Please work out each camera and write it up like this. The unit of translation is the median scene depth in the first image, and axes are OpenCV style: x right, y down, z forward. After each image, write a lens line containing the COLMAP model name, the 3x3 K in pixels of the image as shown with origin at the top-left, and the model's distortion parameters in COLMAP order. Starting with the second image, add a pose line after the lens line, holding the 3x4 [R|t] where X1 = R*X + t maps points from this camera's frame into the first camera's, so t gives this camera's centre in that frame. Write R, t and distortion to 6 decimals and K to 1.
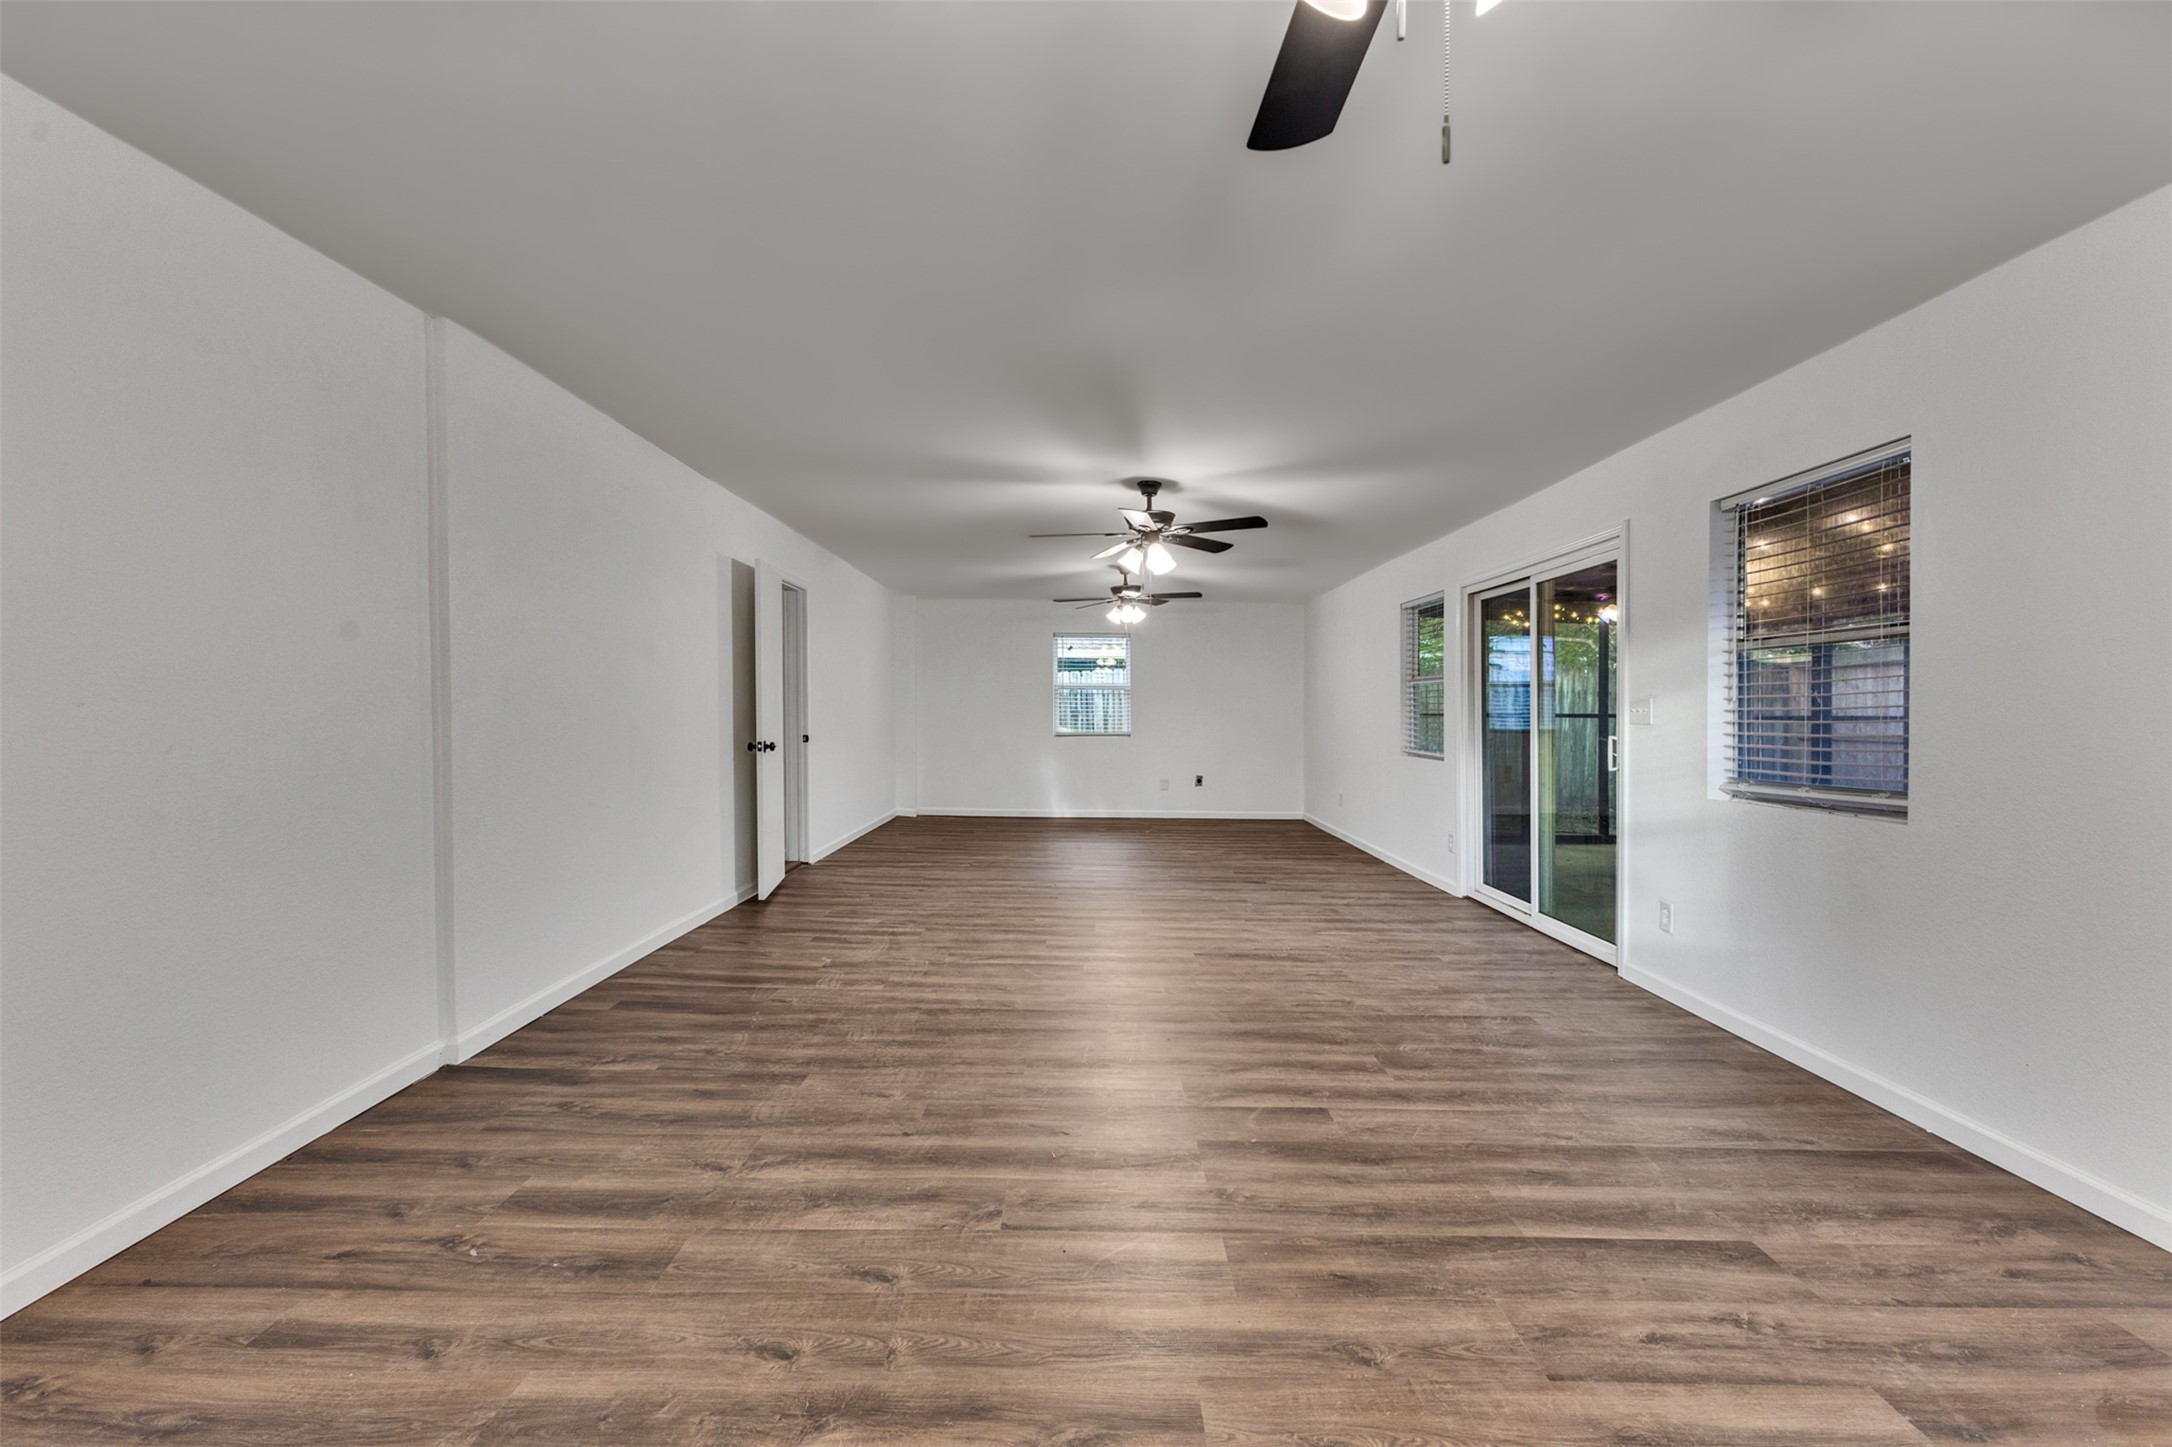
lens RADIAL K [[933.7, 0, 1085.7], [0, 933.7, 721.7], [0, 0, 1]] dist [0.014341, -0.003529]
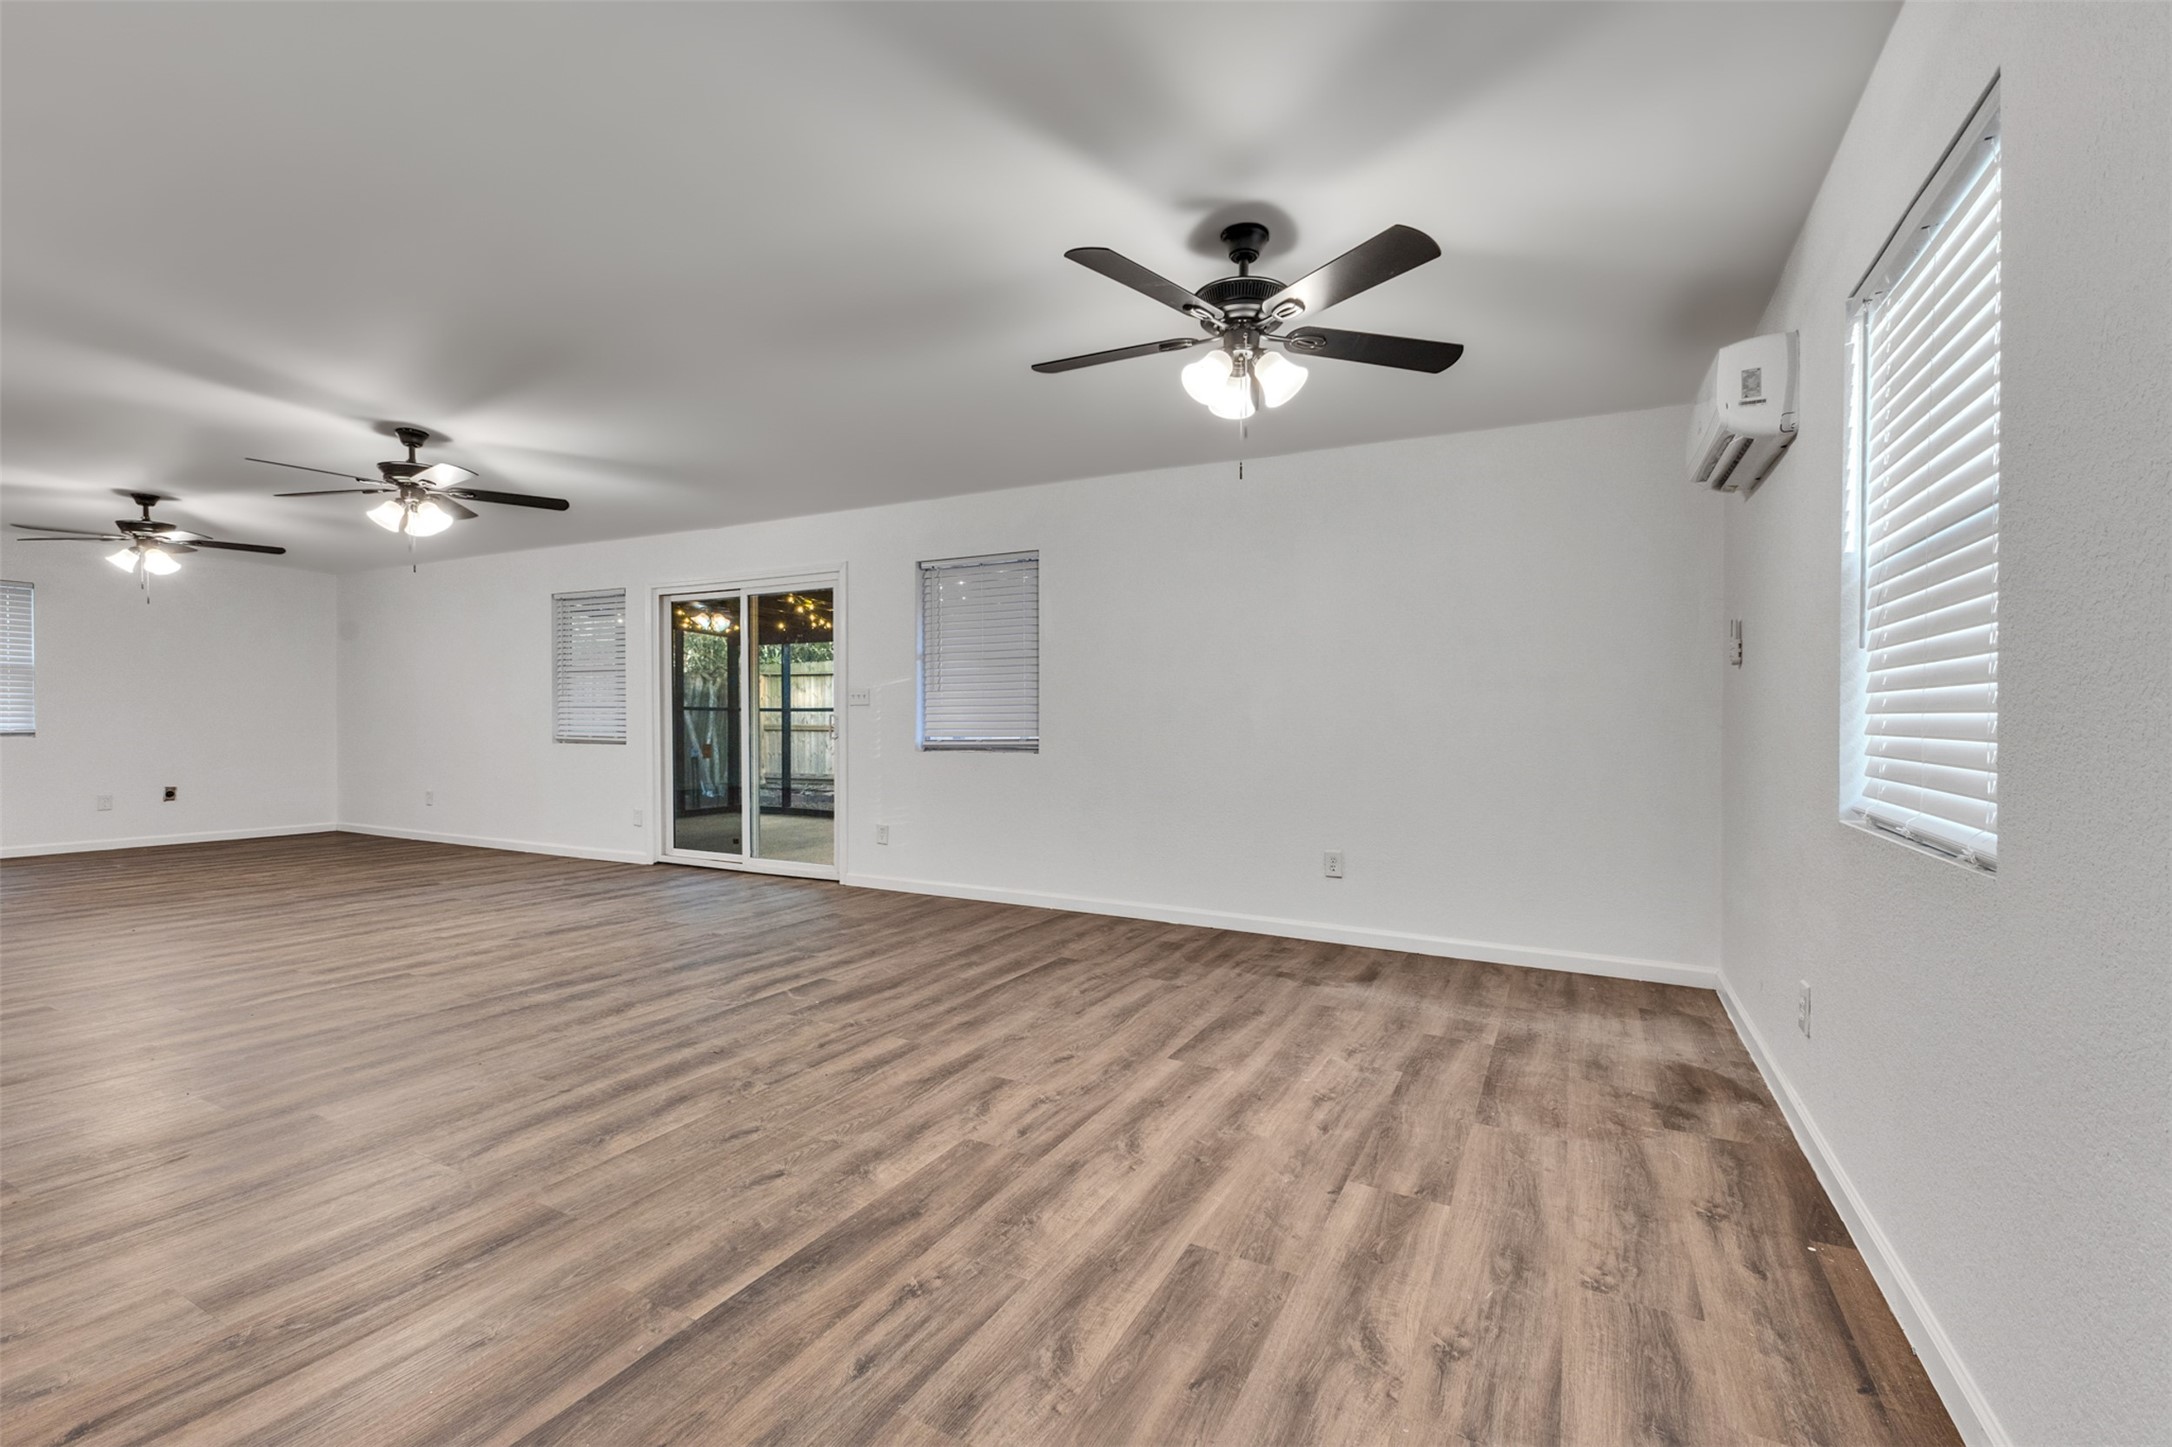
lens RADIAL K [[936.6, 0, 1090.5], [0, 936.6, 725.8], [0, 0, 1]] dist [0.007693, 0.000069]
pose [[0.459568, -0.007165, 0.888114, -0.711411], [0.008183, 0.999959, 0.003833, 0.042934], [-0.888105, 0.005506, 0.459608, 0.029774]]
